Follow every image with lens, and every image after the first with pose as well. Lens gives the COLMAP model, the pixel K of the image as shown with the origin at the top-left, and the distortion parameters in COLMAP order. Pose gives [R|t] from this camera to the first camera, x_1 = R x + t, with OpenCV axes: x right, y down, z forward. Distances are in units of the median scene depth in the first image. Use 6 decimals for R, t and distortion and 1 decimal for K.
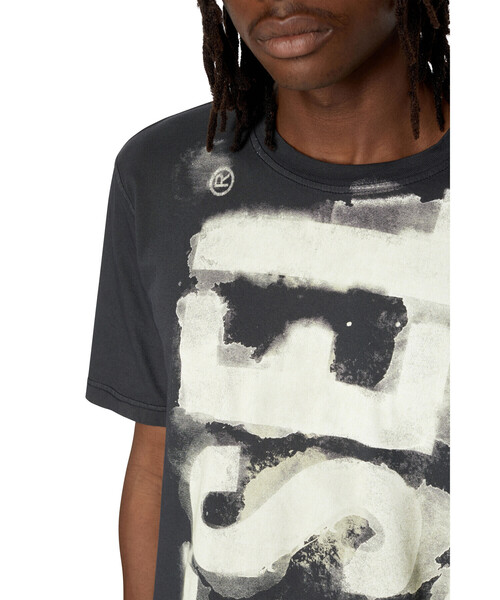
lens RADIAL K [[1316.6, 0, 252.1], [0, 1316.6, 302.9], [0, 0, 1]] dist [-0.249162, 0.000000]
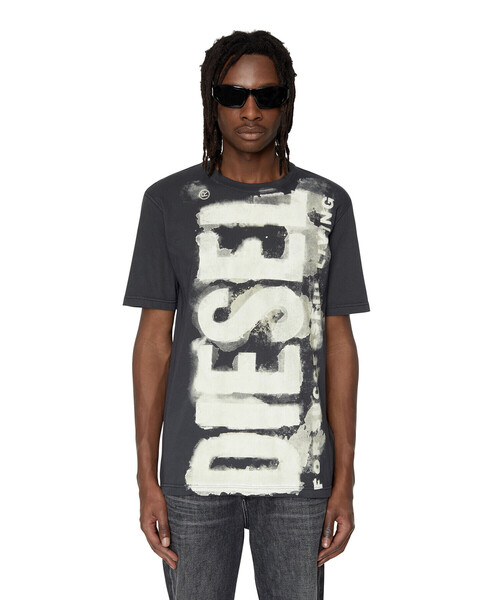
lens RADIAL K [[1316.6, 0, 246.5], [0, 1316.6, 299.7], [0, 0, 1]] dist [-0.249162, 0.000000]
pose [[0.899308, -0.018272, 0.436934, -1.127066], [0.128360, 0.966148, -0.223789, 0.726532], [-0.418054, 0.257340, 0.871210, -1.289944]]
